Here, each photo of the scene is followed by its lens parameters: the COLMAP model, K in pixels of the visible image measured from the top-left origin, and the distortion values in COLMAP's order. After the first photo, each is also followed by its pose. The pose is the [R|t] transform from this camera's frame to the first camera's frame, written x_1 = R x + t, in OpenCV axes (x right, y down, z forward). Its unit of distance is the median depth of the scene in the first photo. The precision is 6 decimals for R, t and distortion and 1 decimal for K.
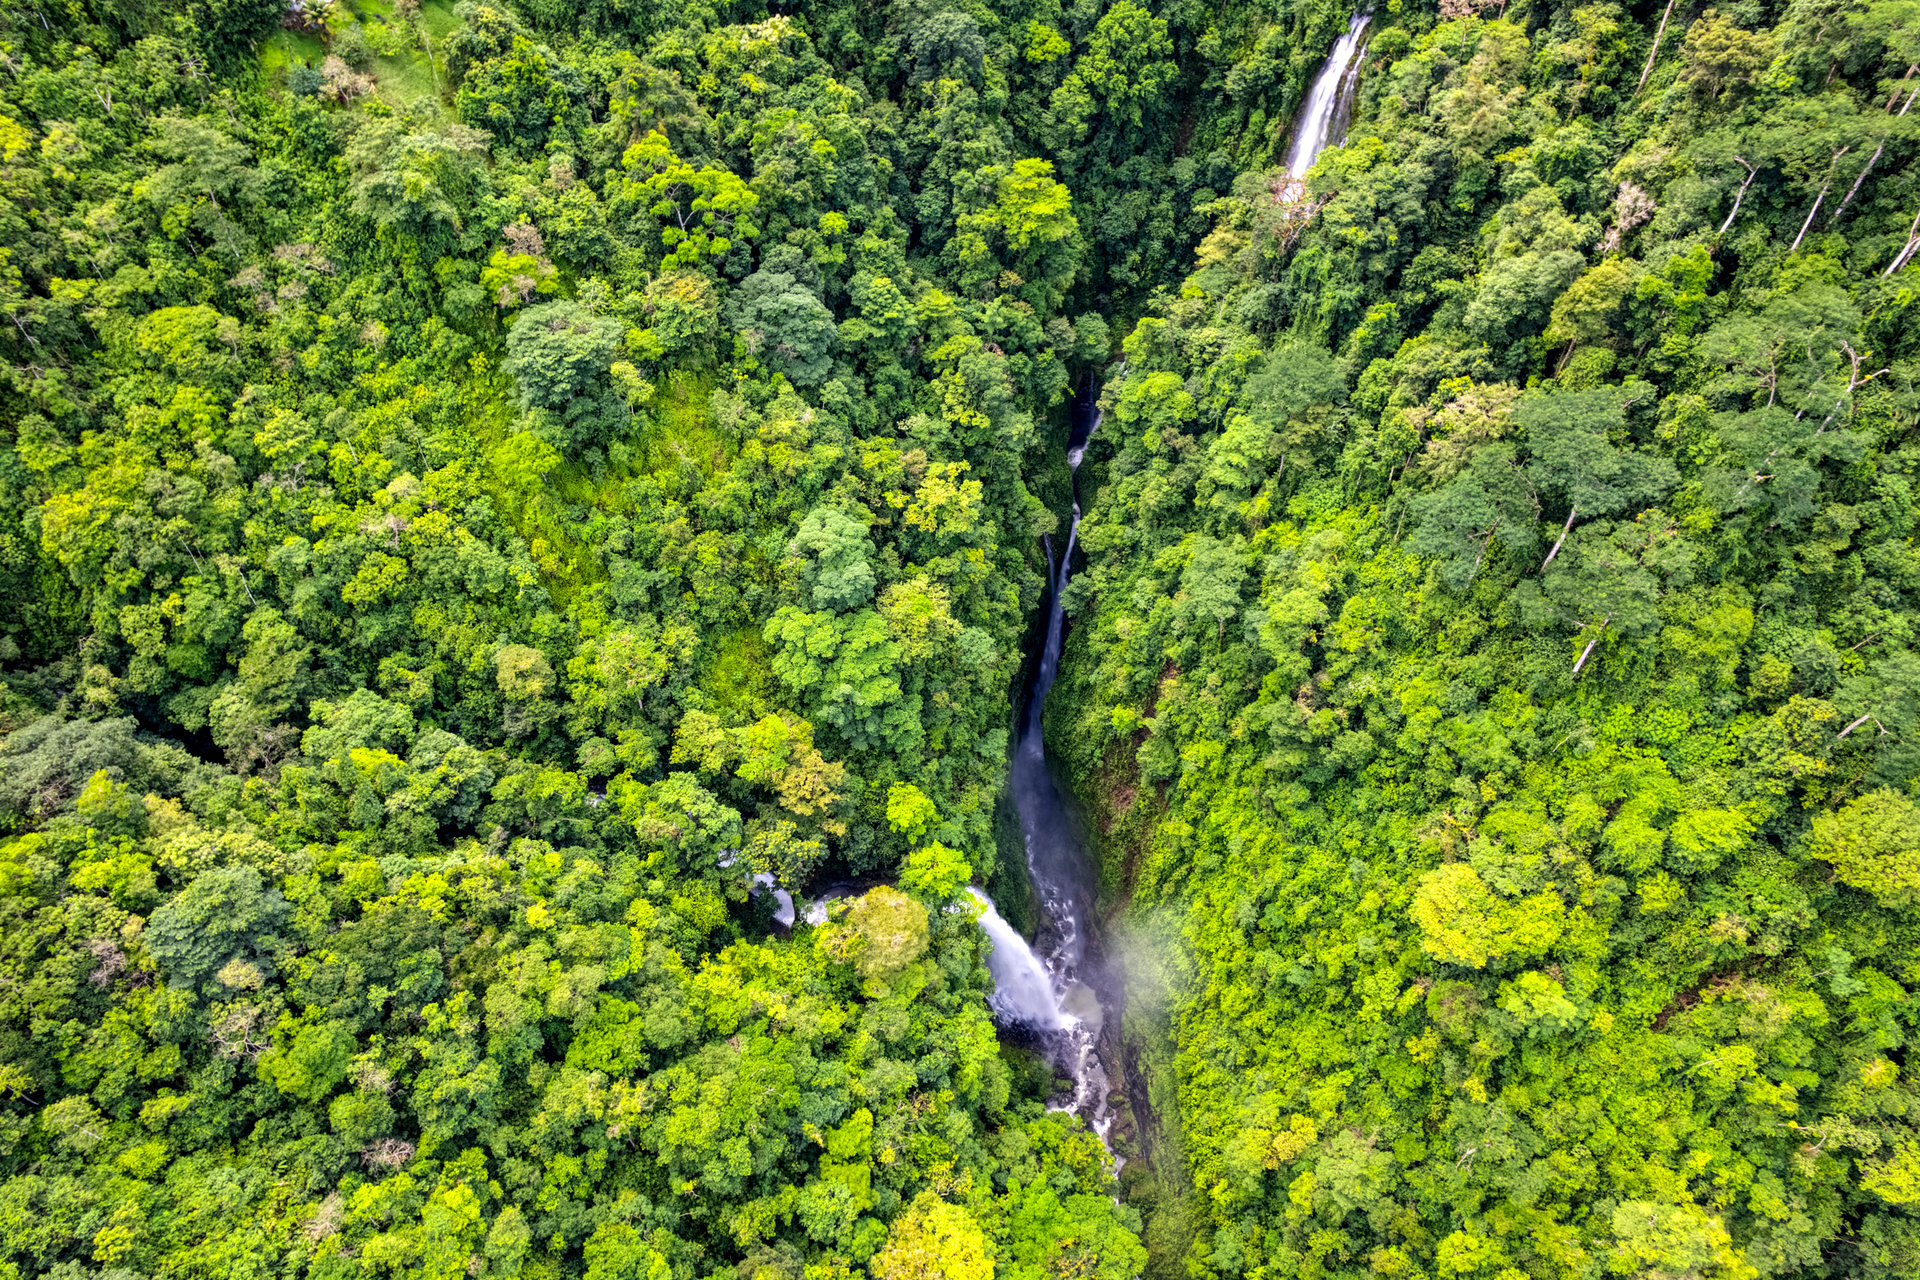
lens RADIAL K [[1236.5, 0, 956.2], [0, 1236.5, 658.8], [0, 0, 1]] dist [-0.083481, 0.075089]
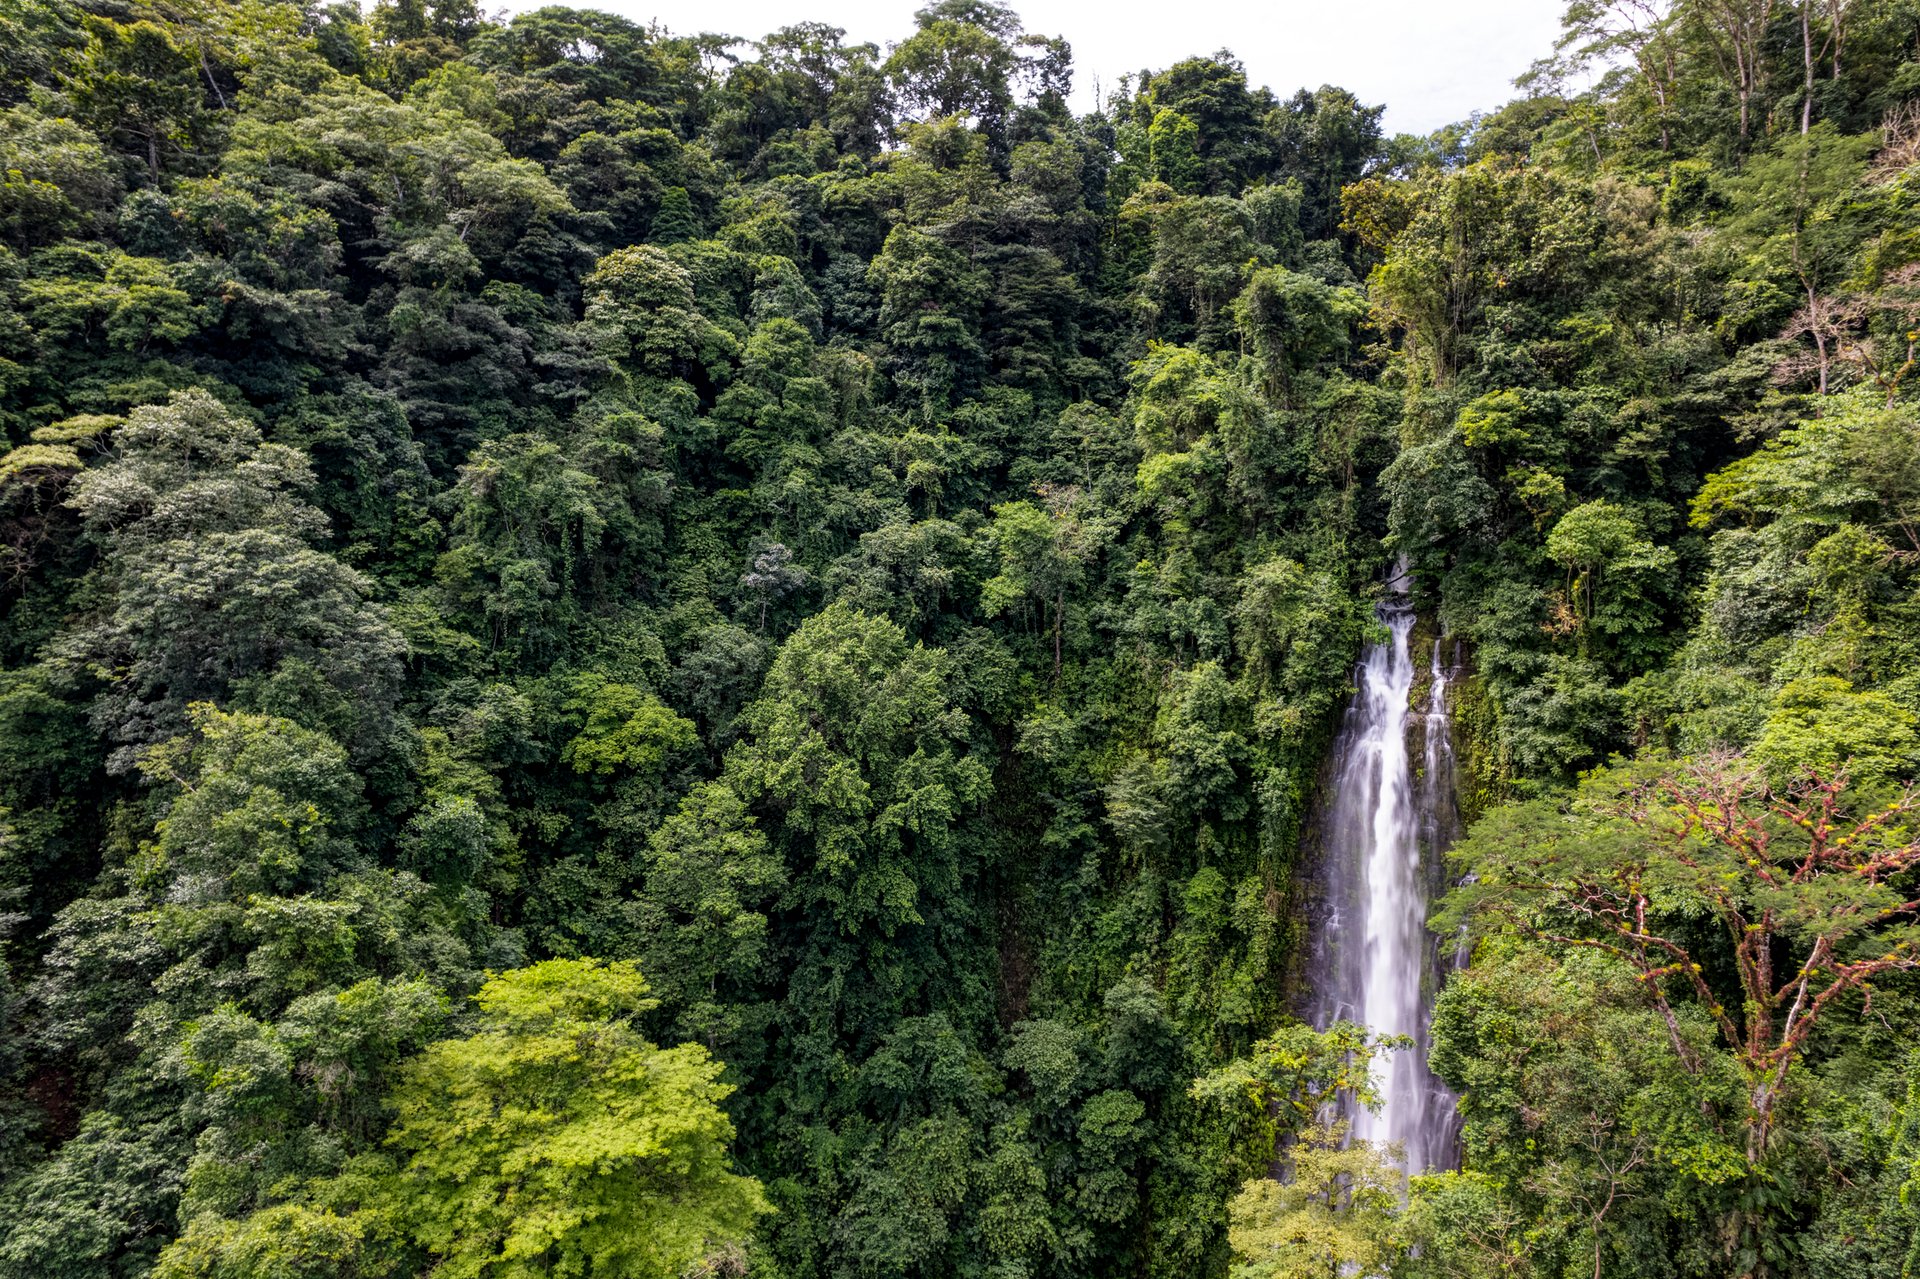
lens RADIAL K [[1225.4, 0, 957.2], [0, 1225.4, 654.5], [0, 0, 1]] dist [-0.074252, 0.067821]
pose [[0.962388, -0.016634, 0.271169, 0.076929], [0.214000, 0.661323, -0.718927, -0.264078], [-0.167372, 0.749916, 0.640009, 0.810277]]
